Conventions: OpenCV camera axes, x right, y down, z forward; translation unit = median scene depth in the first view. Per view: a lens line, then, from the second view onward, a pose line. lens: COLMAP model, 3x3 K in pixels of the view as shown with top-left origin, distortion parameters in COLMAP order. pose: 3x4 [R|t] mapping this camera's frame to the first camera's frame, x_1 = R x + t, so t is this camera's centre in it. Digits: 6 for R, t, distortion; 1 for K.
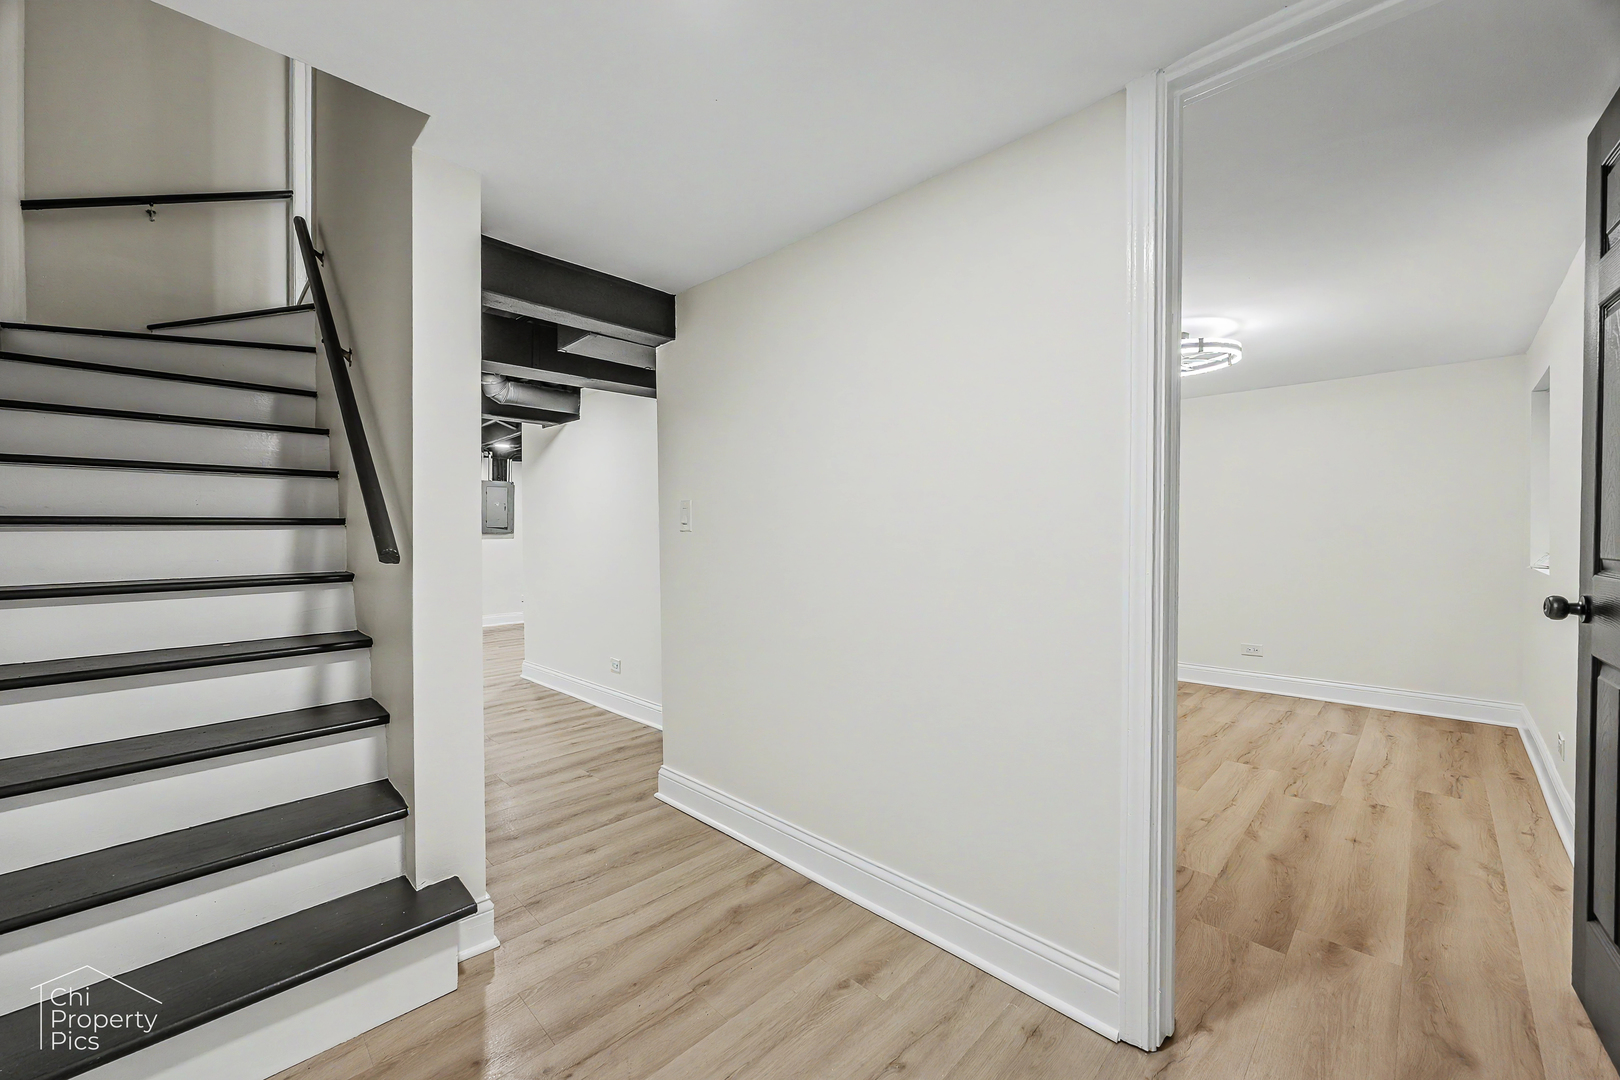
lens RADIAL K [[621.5, 0, 808.7], [0, 621.5, 536.3], [0, 0, 1]] dist [-0.003668, 0.000599]
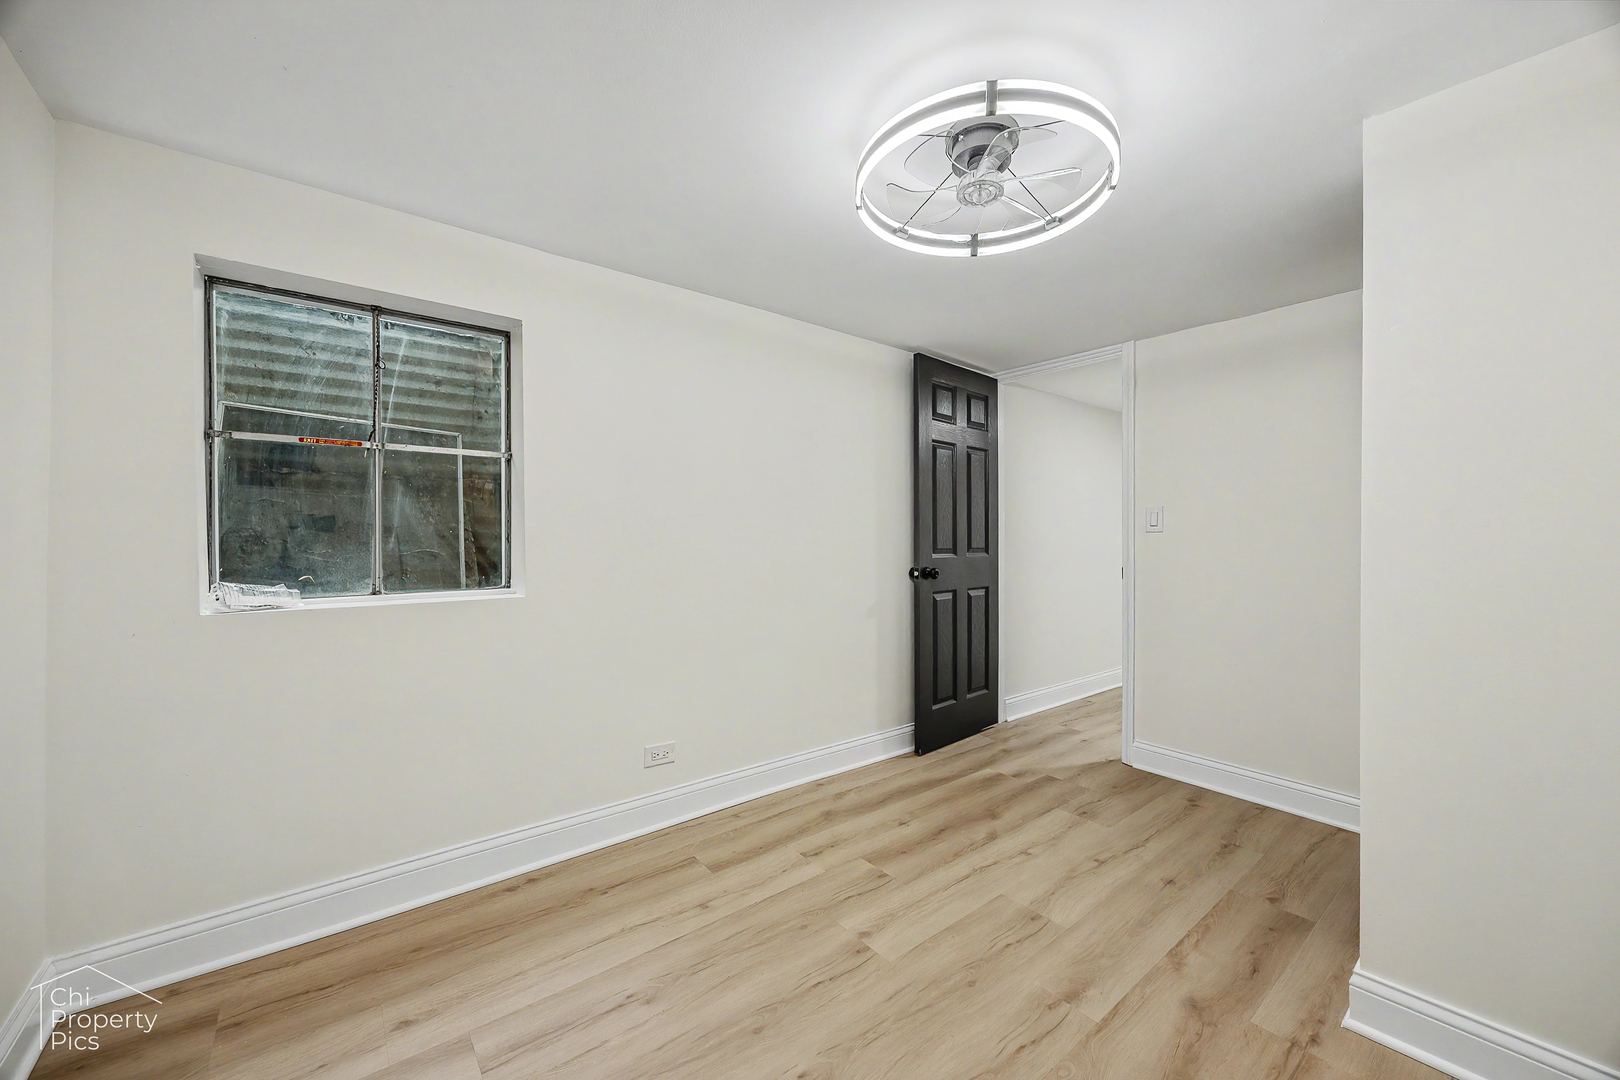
lens RADIAL K [[621.5, 0, 813.9], [0, 621.5, 537.3], [0, 0, 1]] dist [-0.003668, 0.000599]
pose [[-0.994931, -0.000564, 0.100555, 0.904876], [0.001027, 0.999875, 0.015765, -0.024390], [-0.100551, 0.015788, -0.994807, 2.035648]]
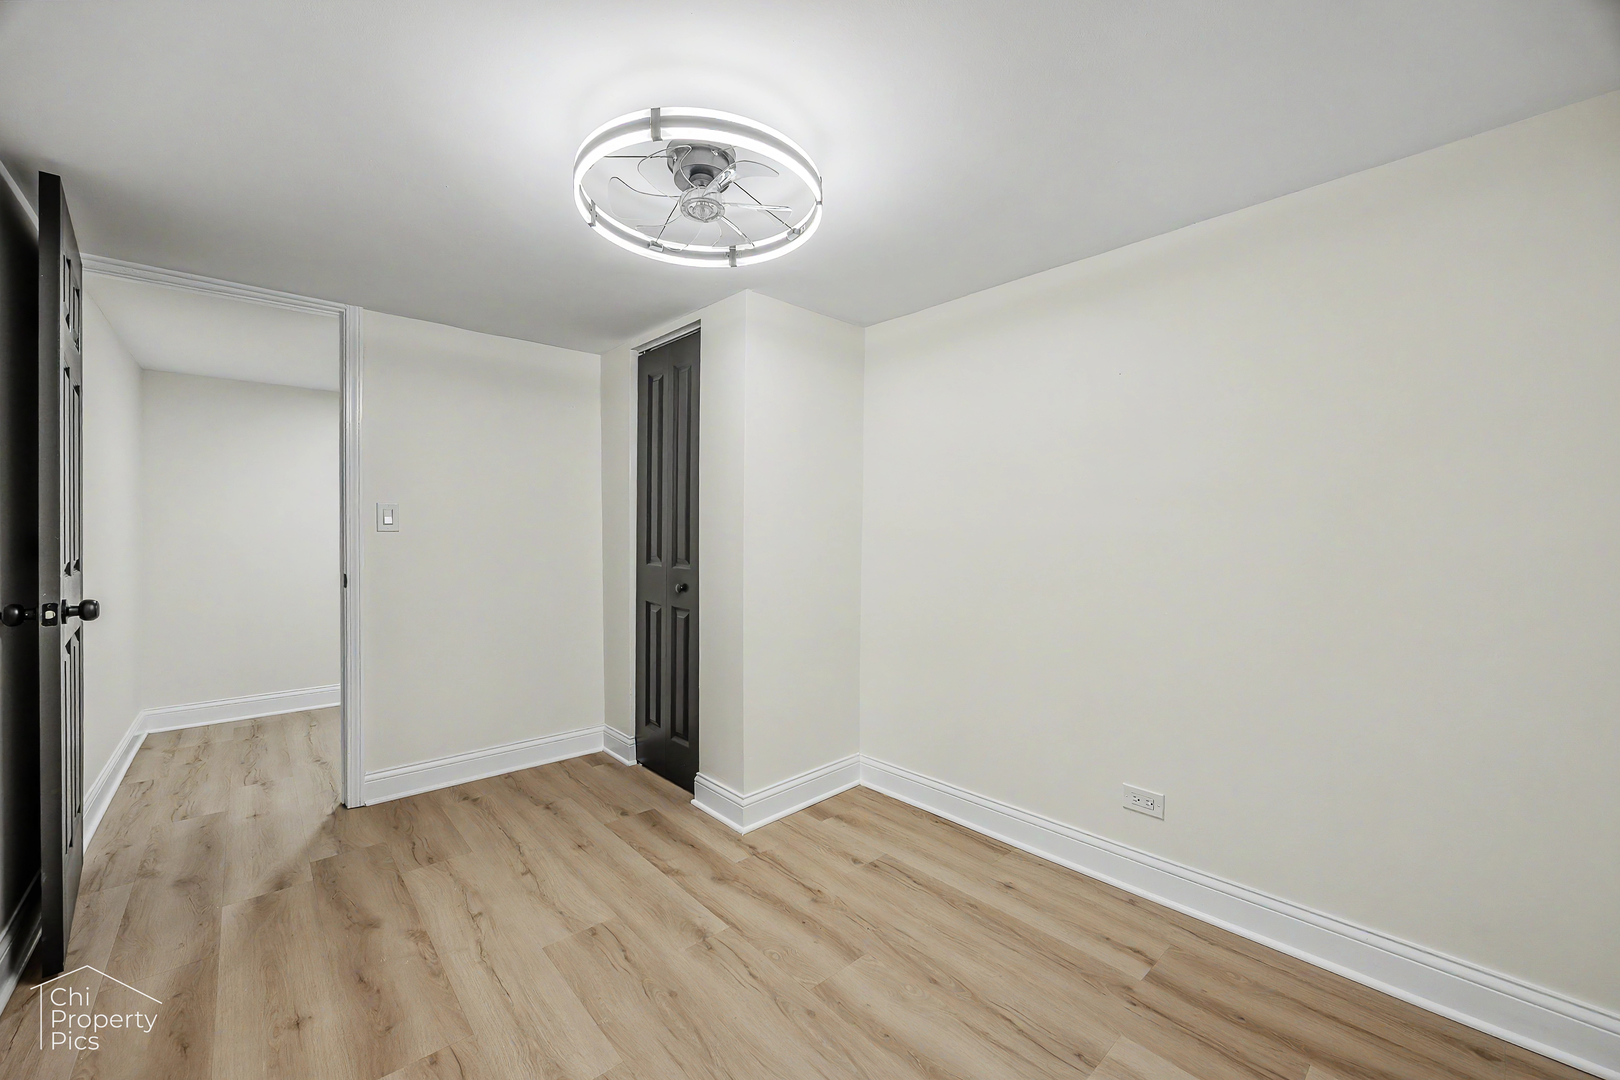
lens RADIAL K [[621.5, 0, 813.8], [0, 621.5, 535.6], [0, 0, 1]] dist [-0.003668, 0.000599]
pose [[-0.041162, 0.006047, -0.999134, 1.466620], [-0.011648, 0.999911, 0.006531, -0.028382], [0.999085, 0.011906, -0.041088, 1.521735]]
